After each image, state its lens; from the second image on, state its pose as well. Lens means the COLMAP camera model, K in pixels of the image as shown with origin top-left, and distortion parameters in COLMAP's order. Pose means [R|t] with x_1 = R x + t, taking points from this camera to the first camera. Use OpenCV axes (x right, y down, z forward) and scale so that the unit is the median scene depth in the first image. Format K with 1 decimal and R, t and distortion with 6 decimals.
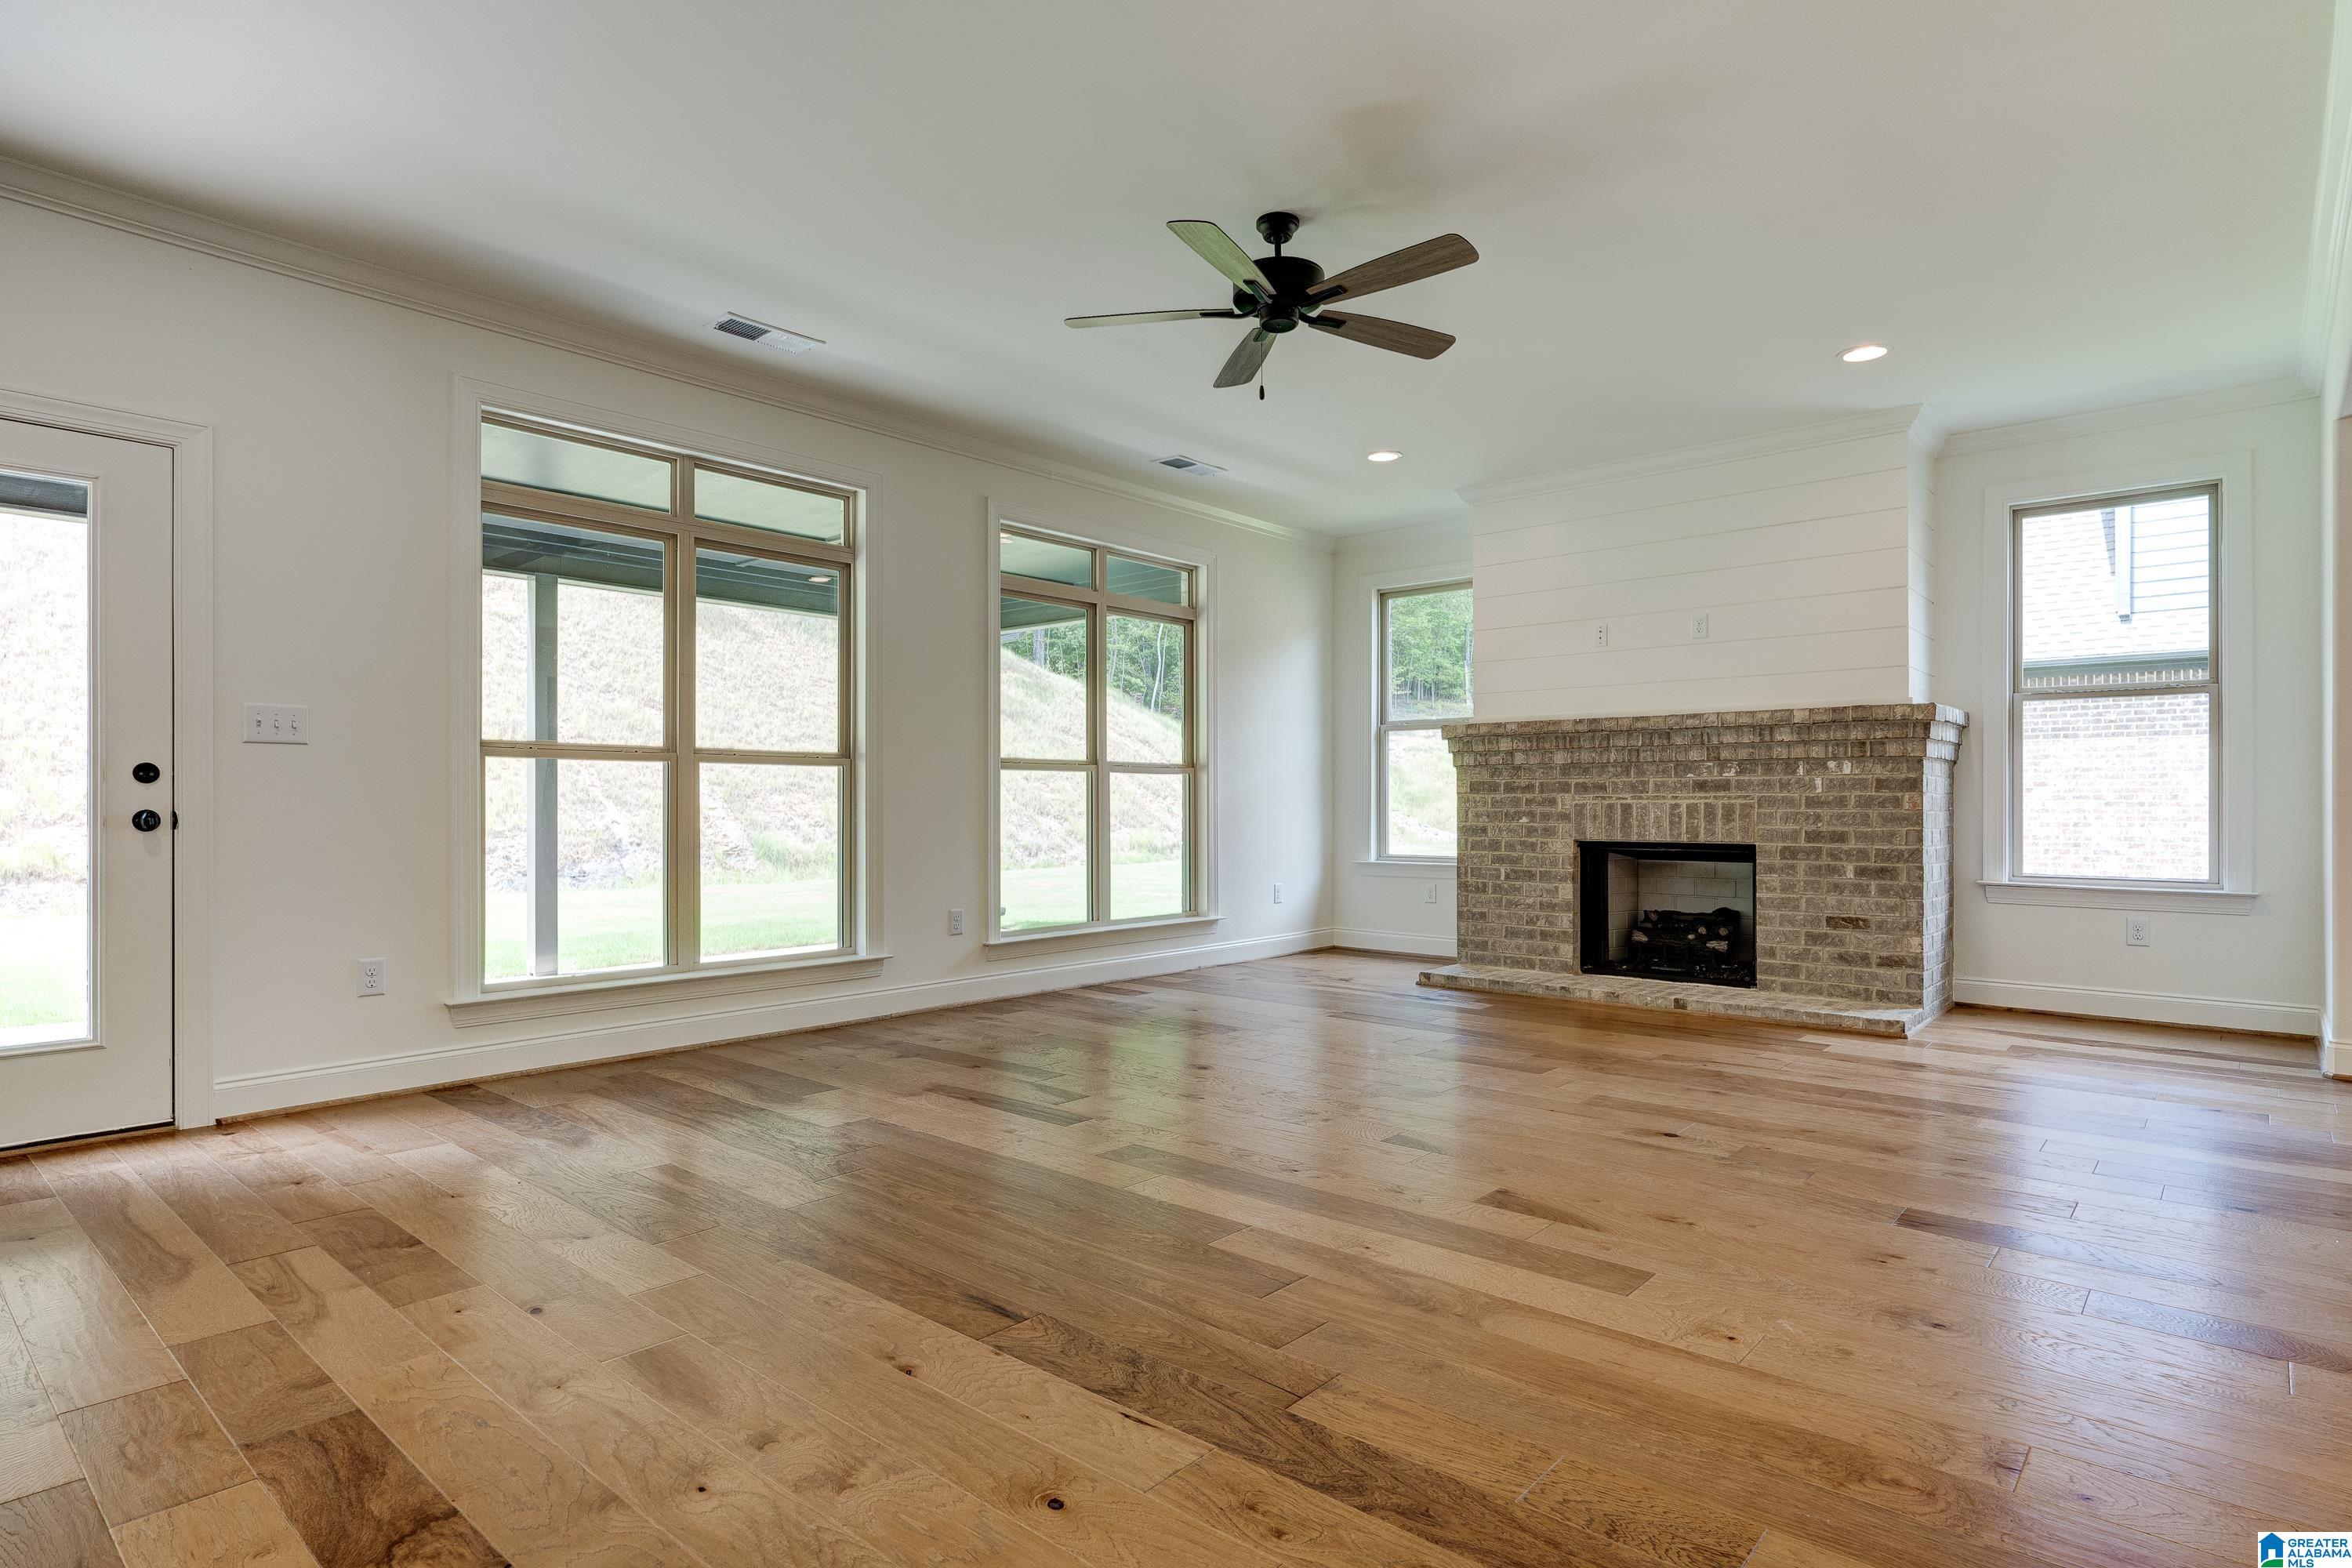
lens RADIAL K [[1218.3, 0, 1177.4], [0, 1218.3, 807.8], [0, 0, 1]] dist [0.012202, 0.000335]
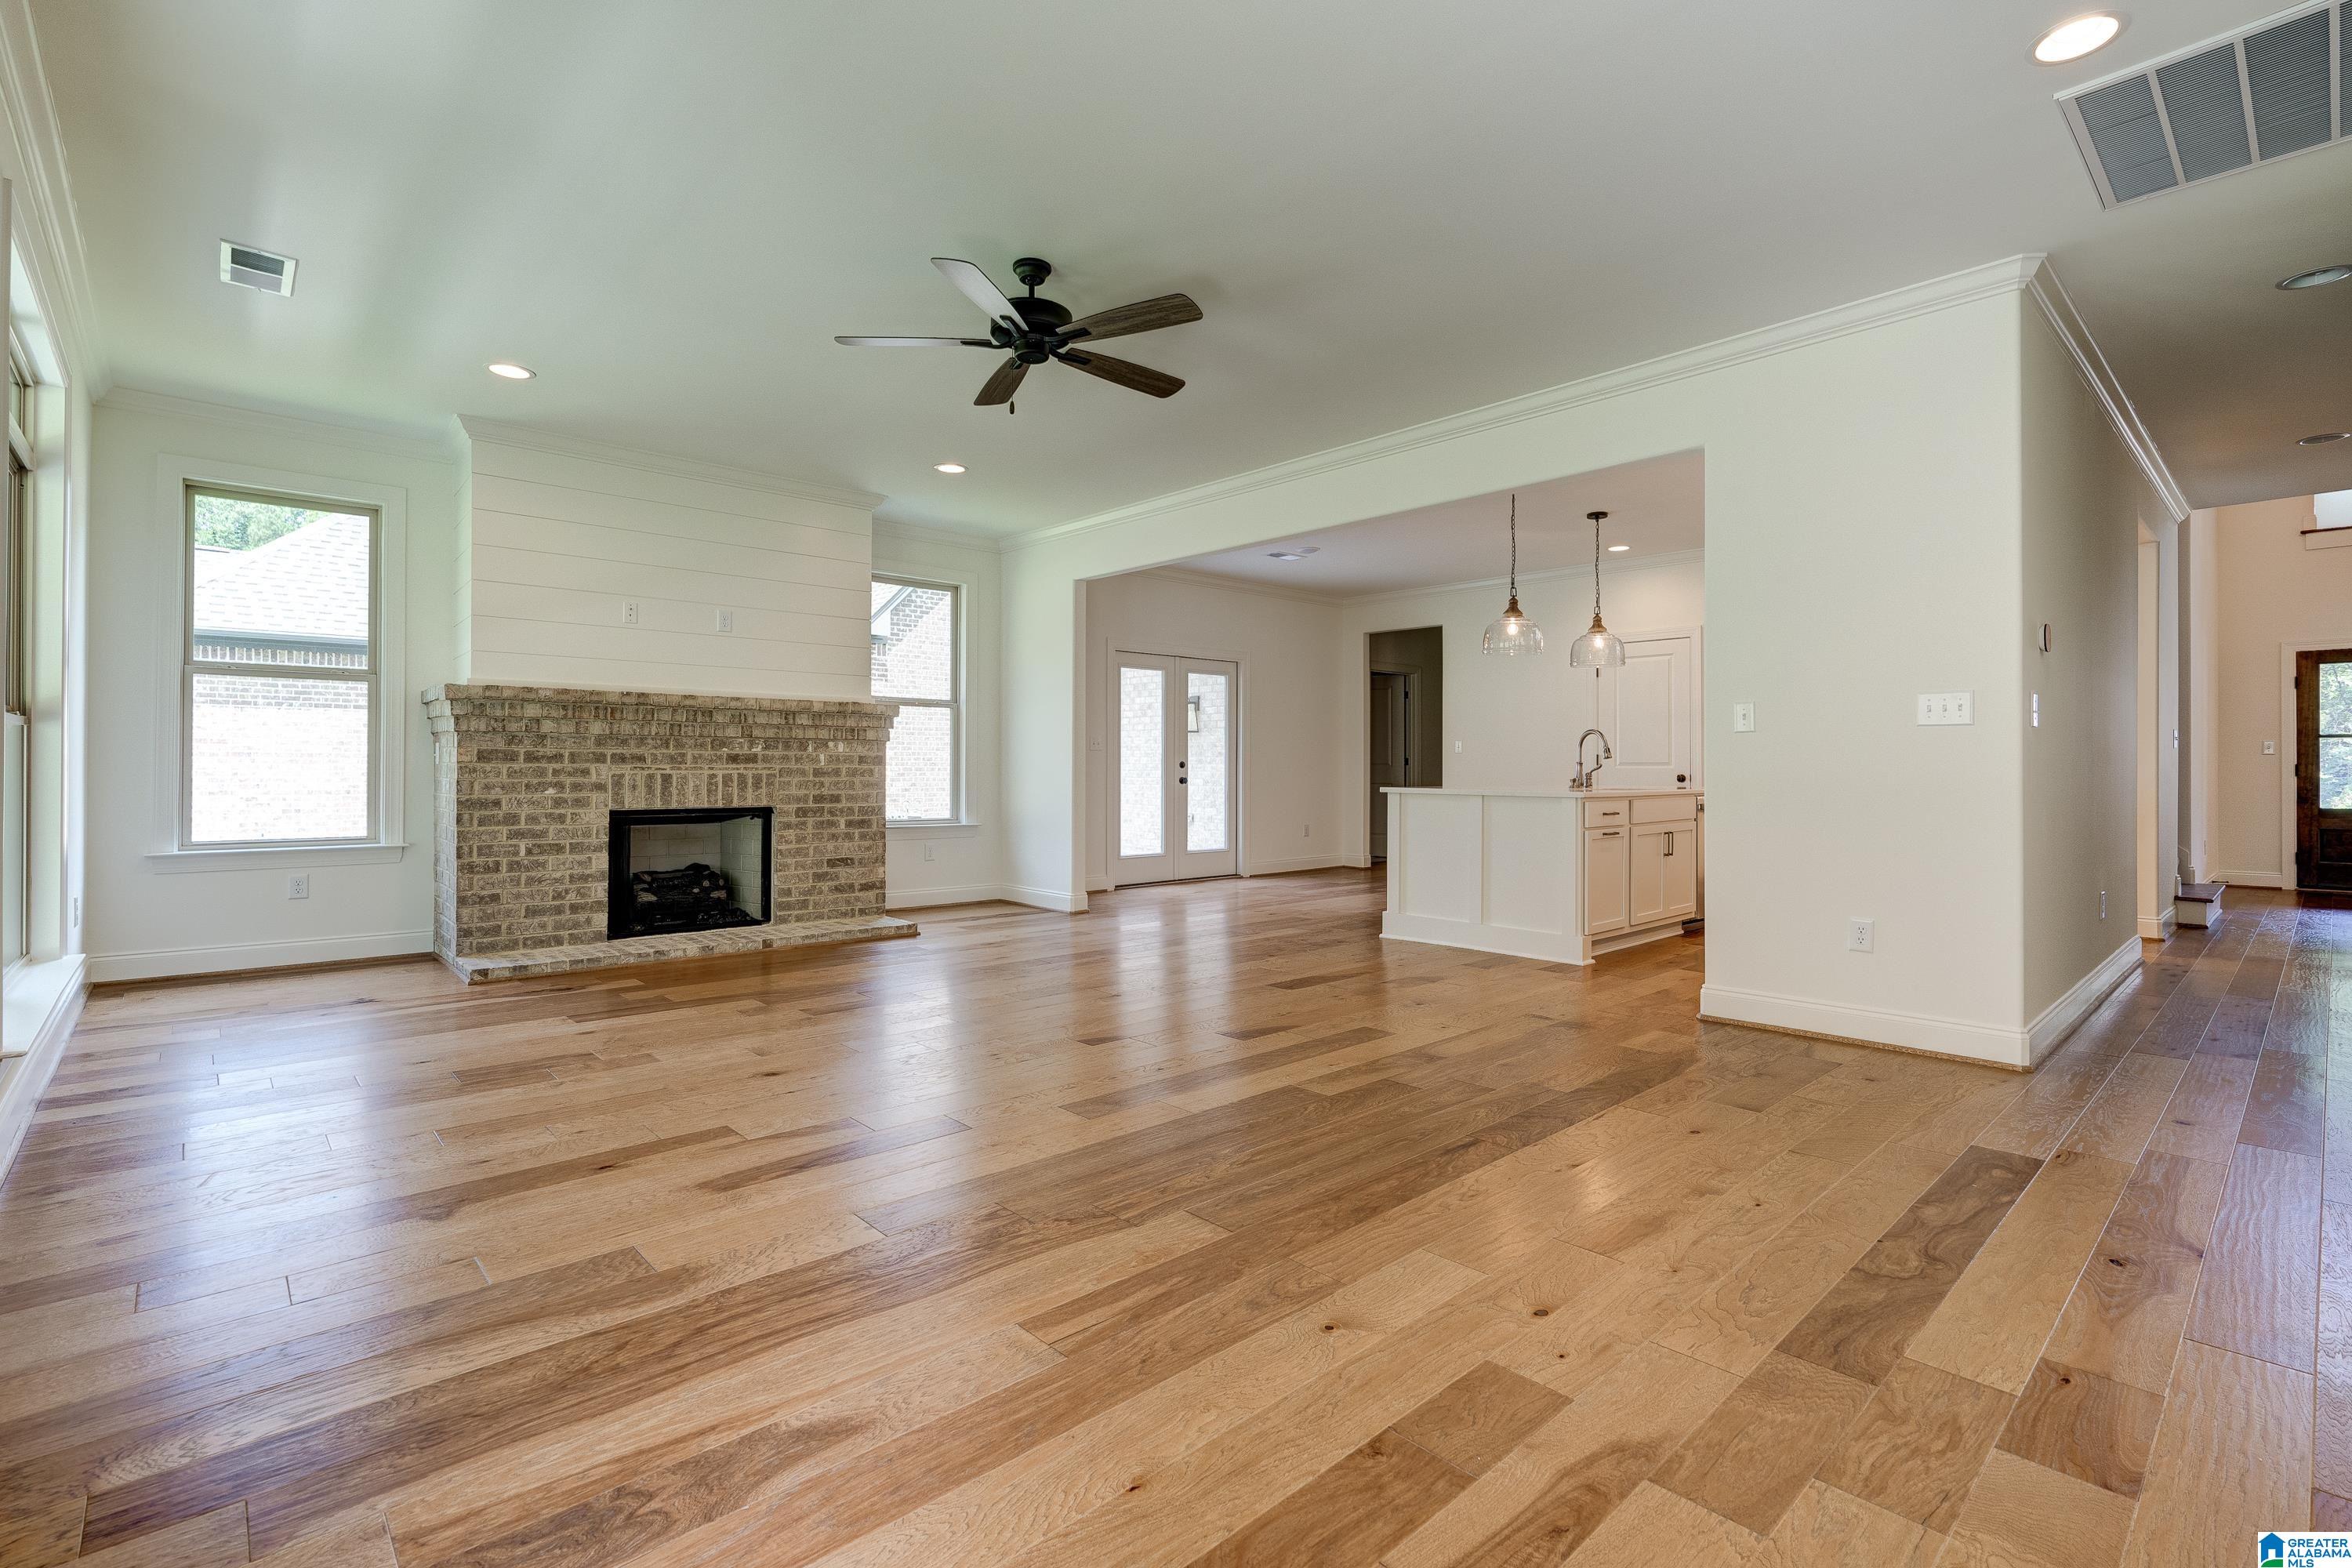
lens RADIAL K [[1073.2, 0, 1172.9], [0, 1073.2, 765.8], [0, 0, 1]] dist [-0.017614, 0.000547]
pose [[0.107169, 0.004658, 0.994230, -0.548933], [0.001756, 0.999987, -0.004874, -0.005375], [-0.994239, 0.002268, 0.107160, 0.474481]]
